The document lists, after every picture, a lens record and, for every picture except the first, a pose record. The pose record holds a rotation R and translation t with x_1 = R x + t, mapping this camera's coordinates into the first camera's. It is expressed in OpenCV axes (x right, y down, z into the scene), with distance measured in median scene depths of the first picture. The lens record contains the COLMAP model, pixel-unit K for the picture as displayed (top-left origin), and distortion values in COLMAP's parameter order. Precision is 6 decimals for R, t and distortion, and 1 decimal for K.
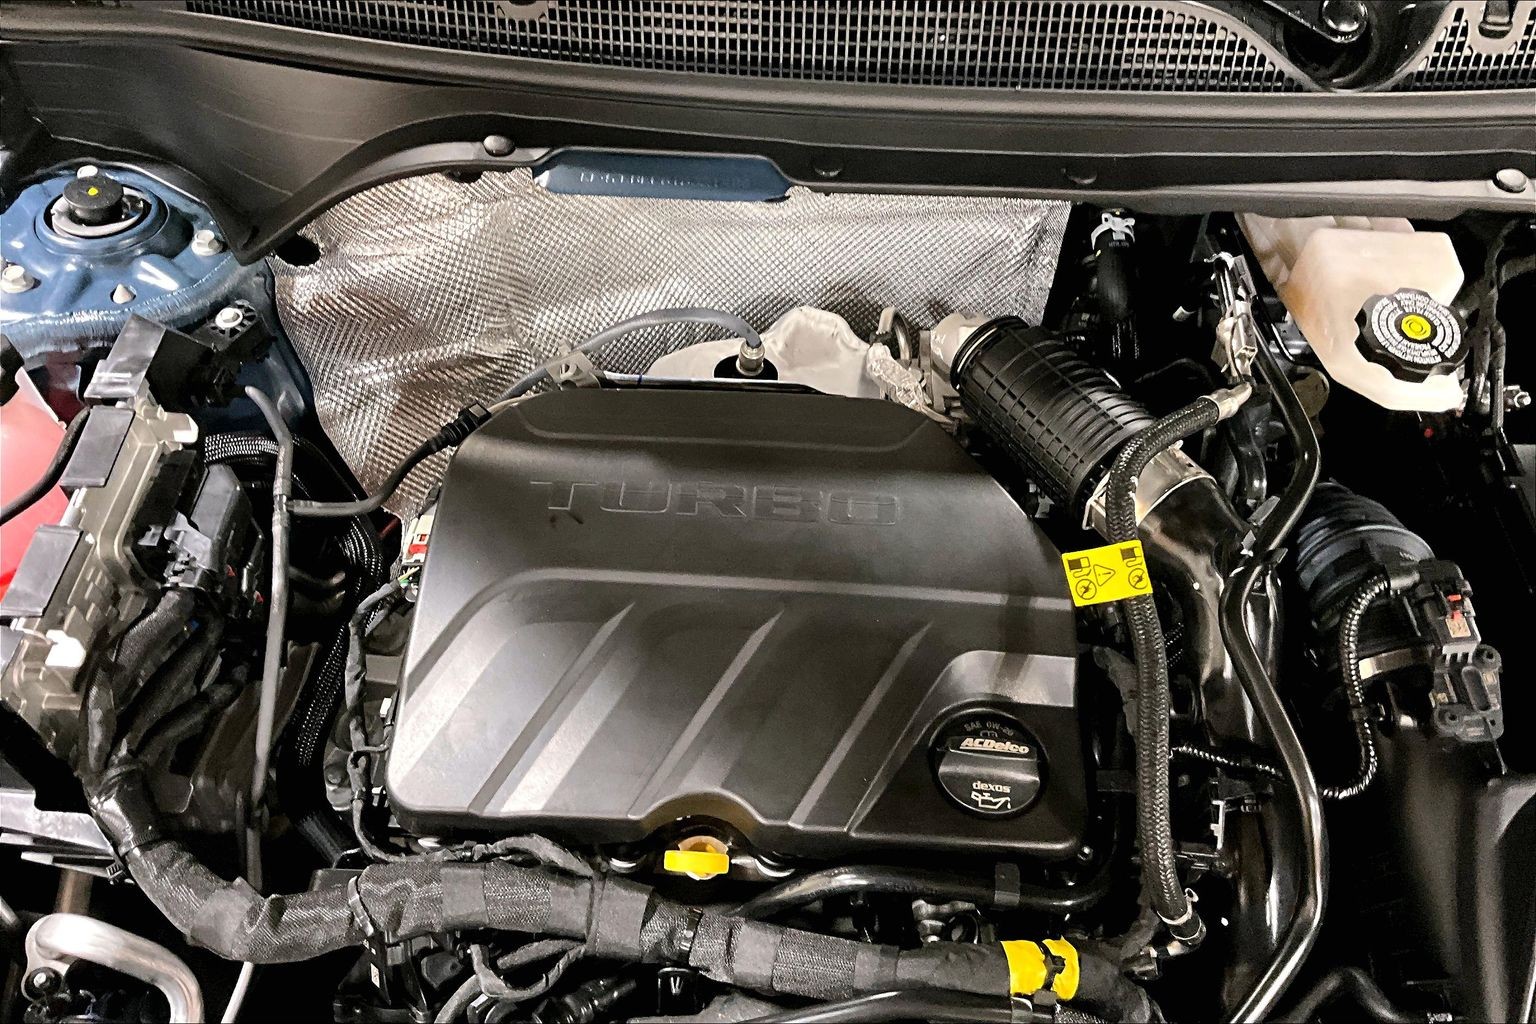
lens RADIAL K [[1278.2, 0, 768.0], [0, 1278.2, 512.0], [0, 0, 1]] dist [0.052124, -0.097771]
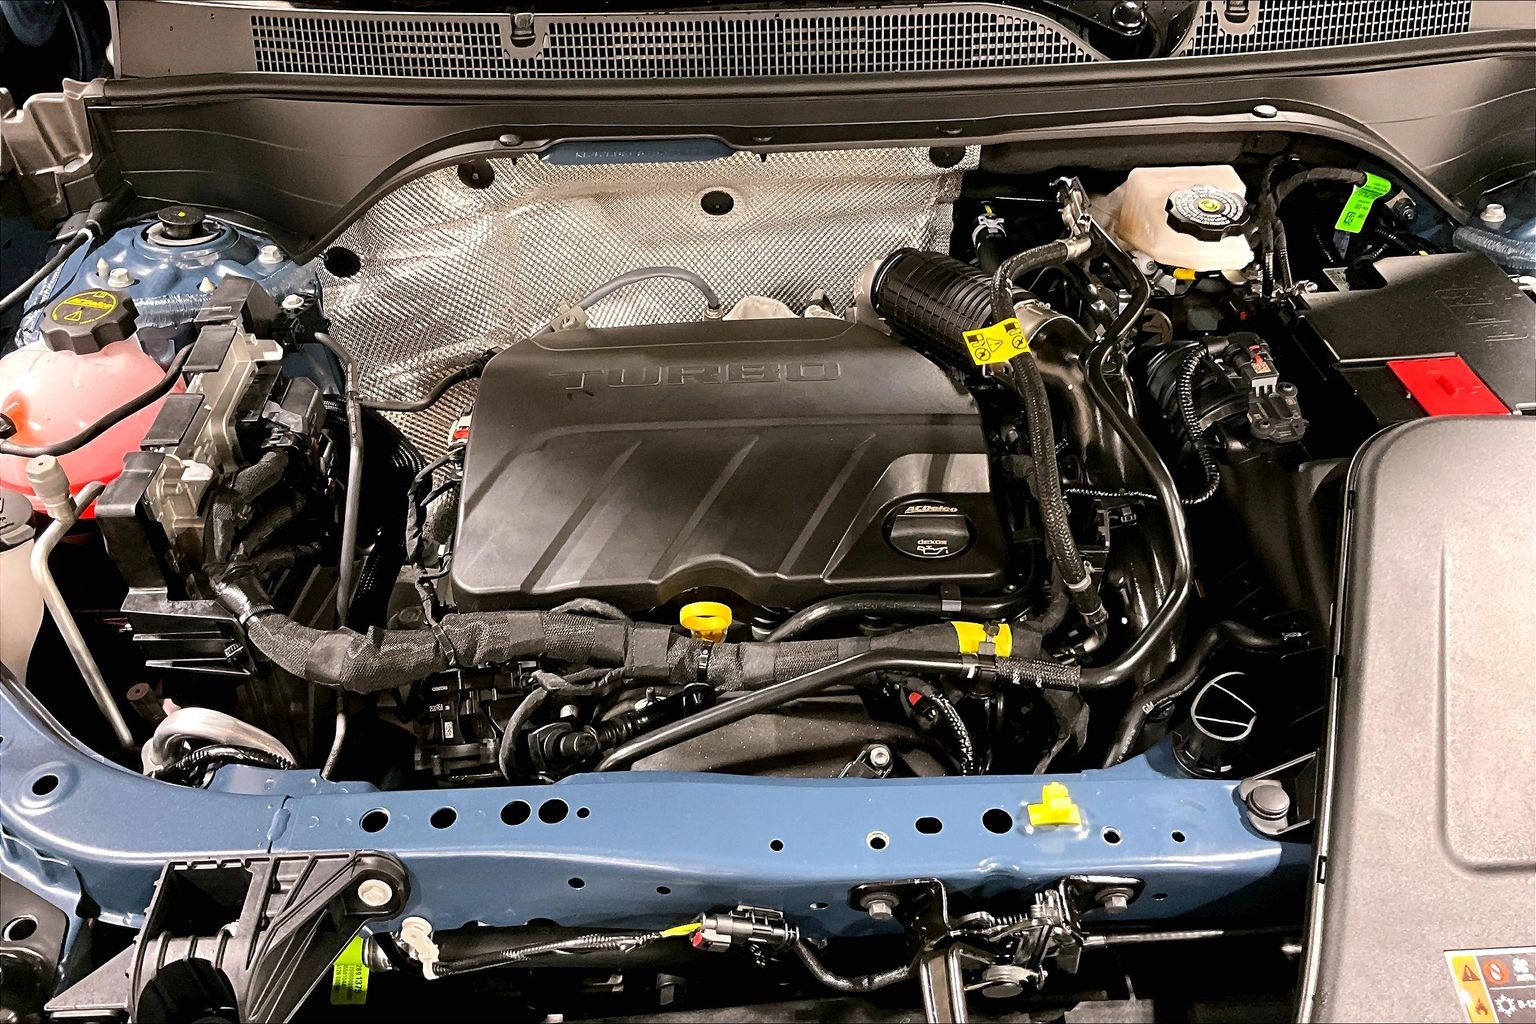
lens RADIAL K [[1277.0, 0, 765.1], [0, 1277.0, 511.6], [0, 0, 1]] dist [0.127600, -0.285758]
pose [[0.995792, -0.073712, 0.054454, -0.052164], [0.083932, 0.972124, -0.218928, 0.403675], [-0.036799, 0.222577, 0.974220, -0.216319]]
